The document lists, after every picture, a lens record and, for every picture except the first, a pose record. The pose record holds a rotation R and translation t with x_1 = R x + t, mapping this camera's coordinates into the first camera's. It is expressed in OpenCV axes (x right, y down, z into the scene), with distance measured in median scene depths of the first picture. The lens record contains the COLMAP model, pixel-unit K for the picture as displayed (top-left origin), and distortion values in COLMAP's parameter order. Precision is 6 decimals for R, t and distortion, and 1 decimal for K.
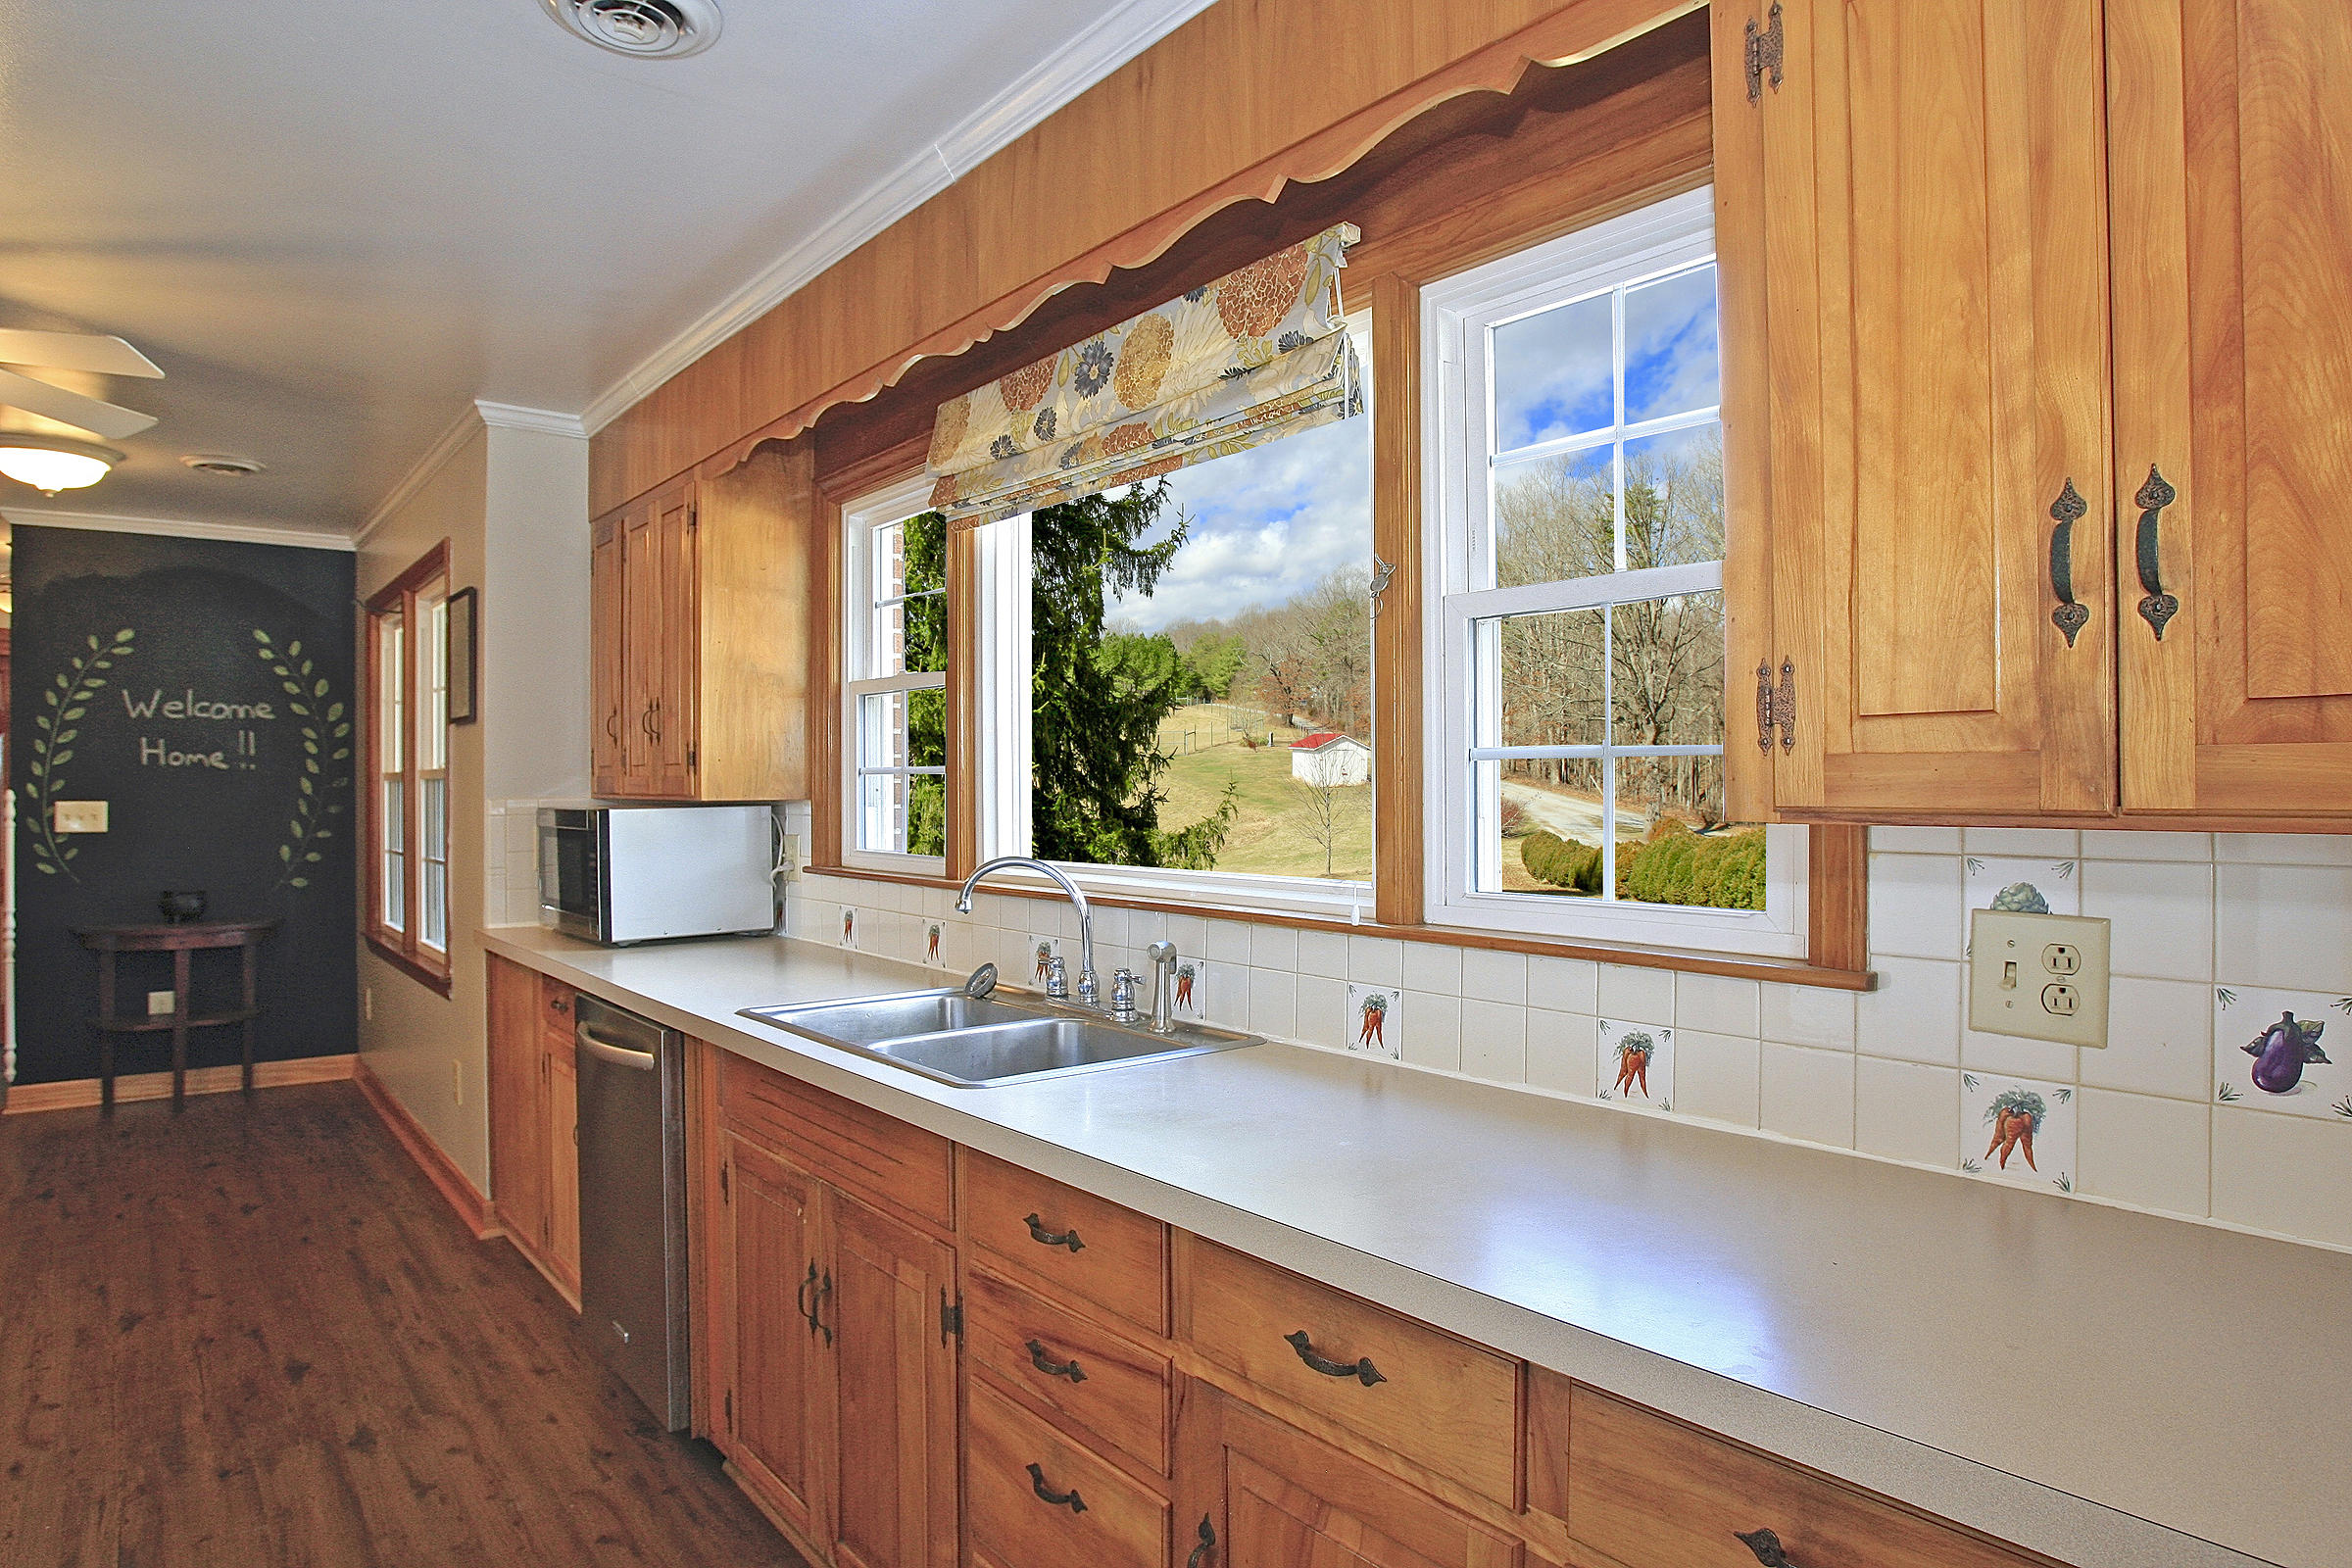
lens RADIAL K [[1411.8, 0, 1168.0], [0, 1411.8, 795.4], [0, 0, 1]] dist [-0.084360, 0.042431]
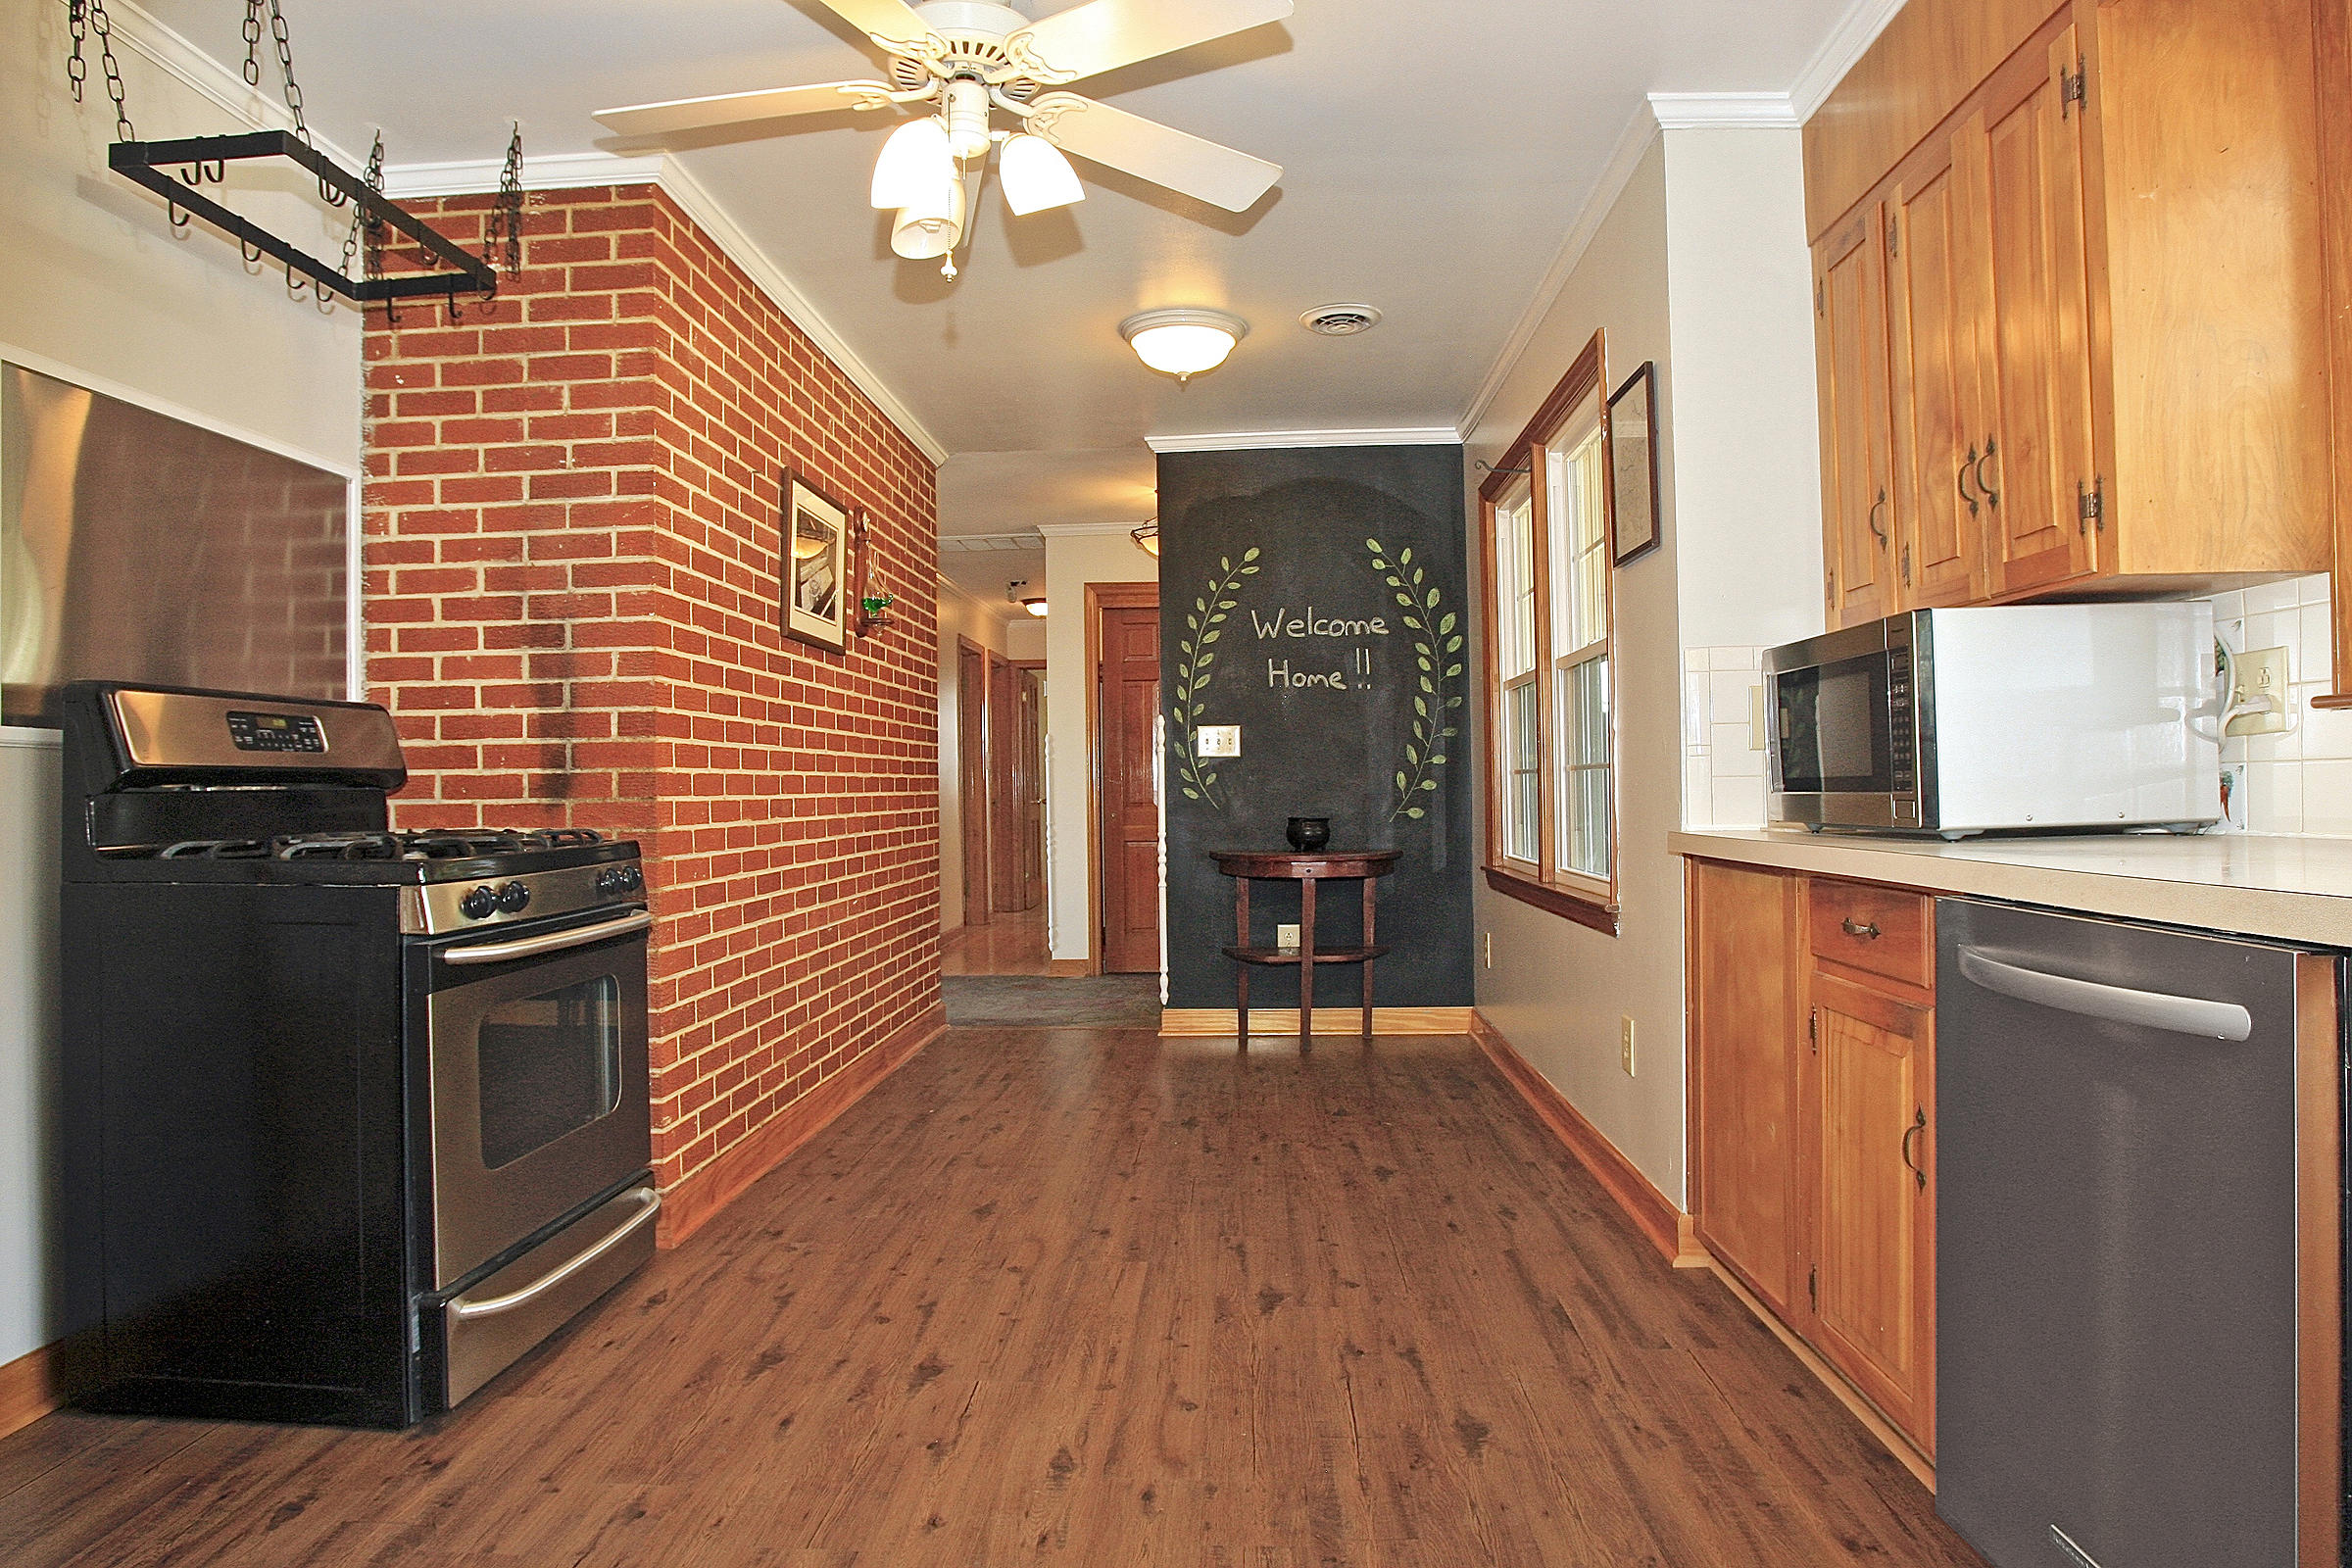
lens RADIAL K [[1411.8, 0, 1107.5], [0, 1411.8, 746.4], [0, 0, 1]] dist [-0.084360, 0.042431]
pose [[0.728926, -0.031319, -0.683876, -0.199623], [0.012844, 0.999403, -0.032079, 0.065909], [0.684472, 0.014600, 0.728893, 0.251740]]
